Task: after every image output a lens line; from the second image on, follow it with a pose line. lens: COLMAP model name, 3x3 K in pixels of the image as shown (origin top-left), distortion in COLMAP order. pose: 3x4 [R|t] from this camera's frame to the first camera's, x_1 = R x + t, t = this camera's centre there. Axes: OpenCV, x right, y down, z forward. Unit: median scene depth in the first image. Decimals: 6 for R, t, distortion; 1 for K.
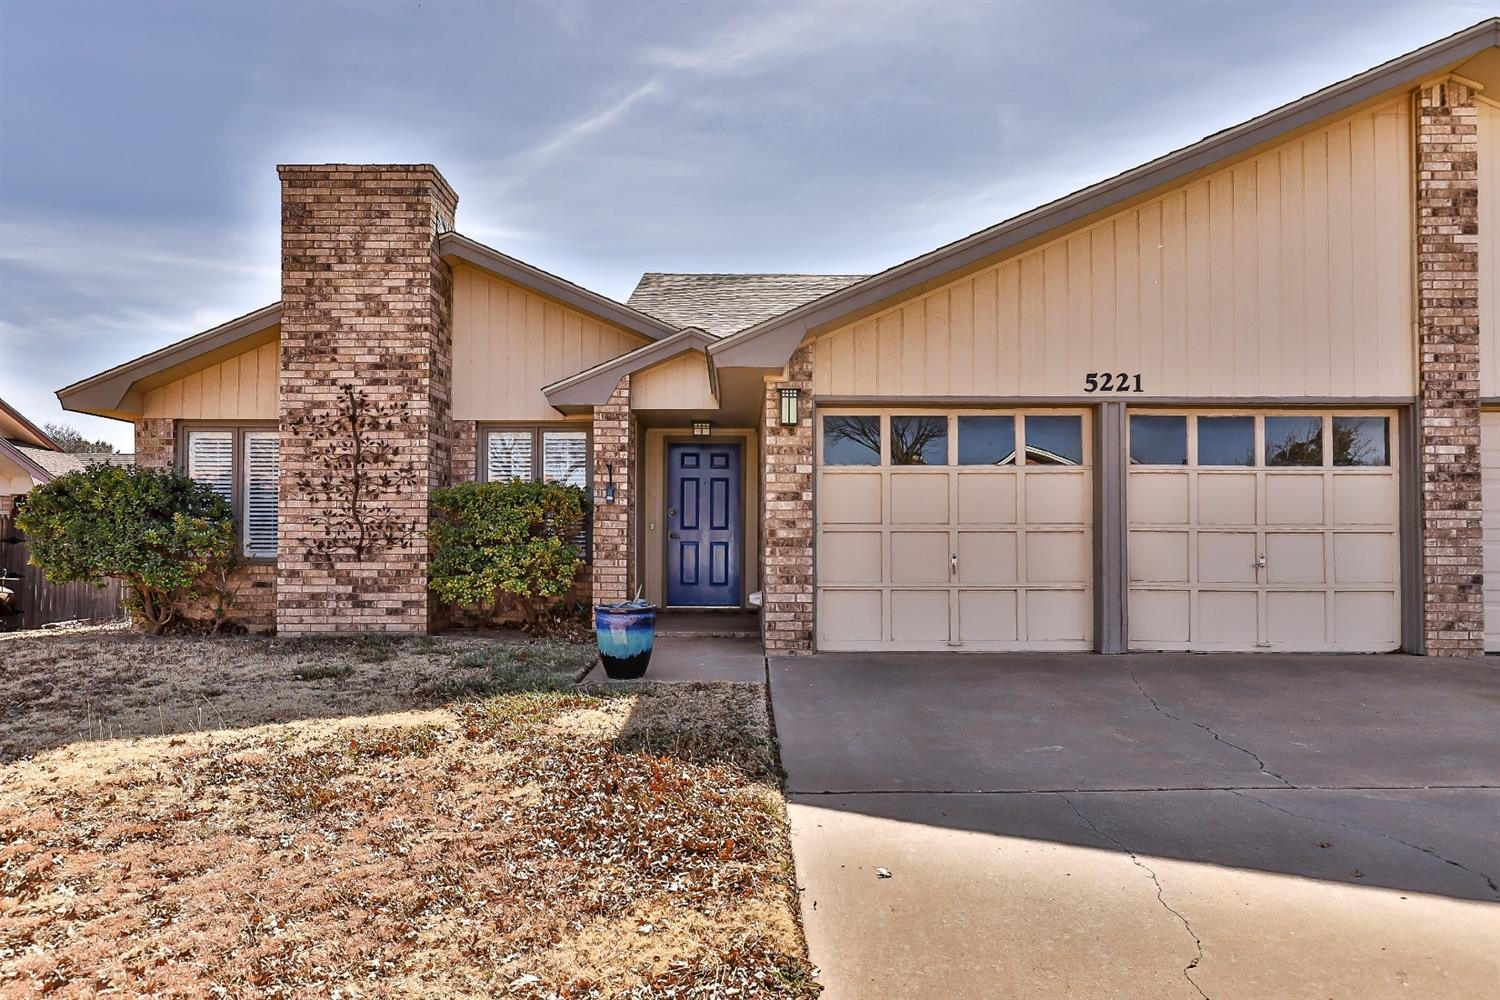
lens RADIAL K [[675.8, 0, 744.3], [0, 675.8, 500.2], [0, 0, 1]] dist [0.005007, -0.000636]
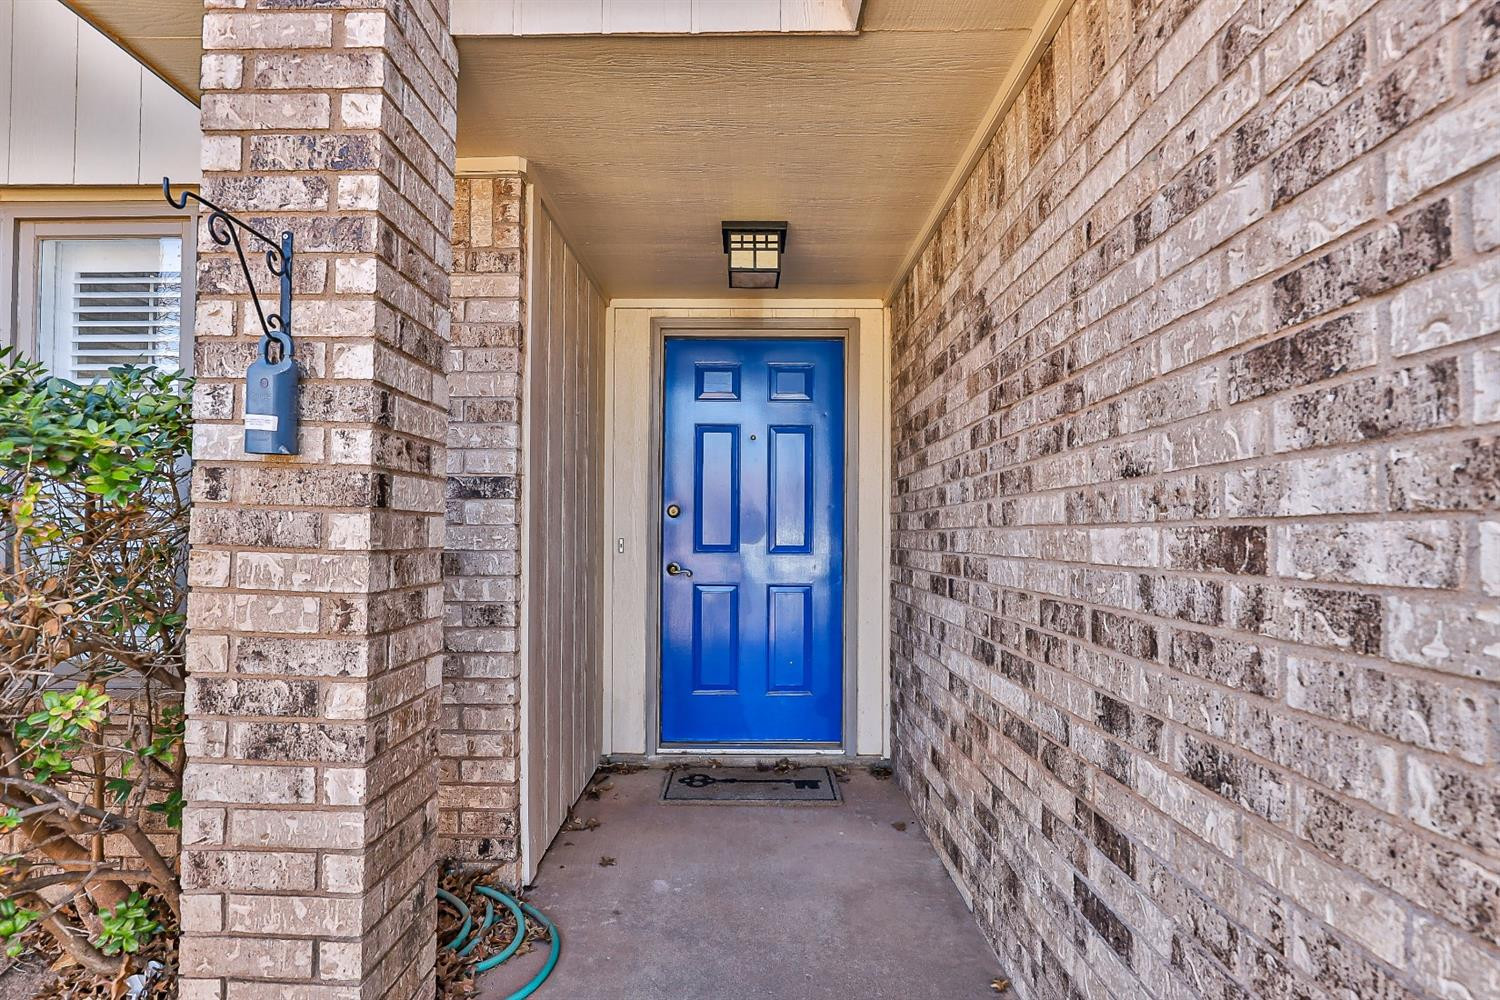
lens RADIAL K [[675.8, 0, 744.3], [0, 675.8, 500.2], [0, 0, 1]] dist [0.005007, -0.000636]
pose [[0.999211, 0.002000, -0.039653, -0.066009], [-0.002010, 0.999998, -0.000194, 0.016642], [0.039653, 0.000274, 0.999213, 0.820527]]
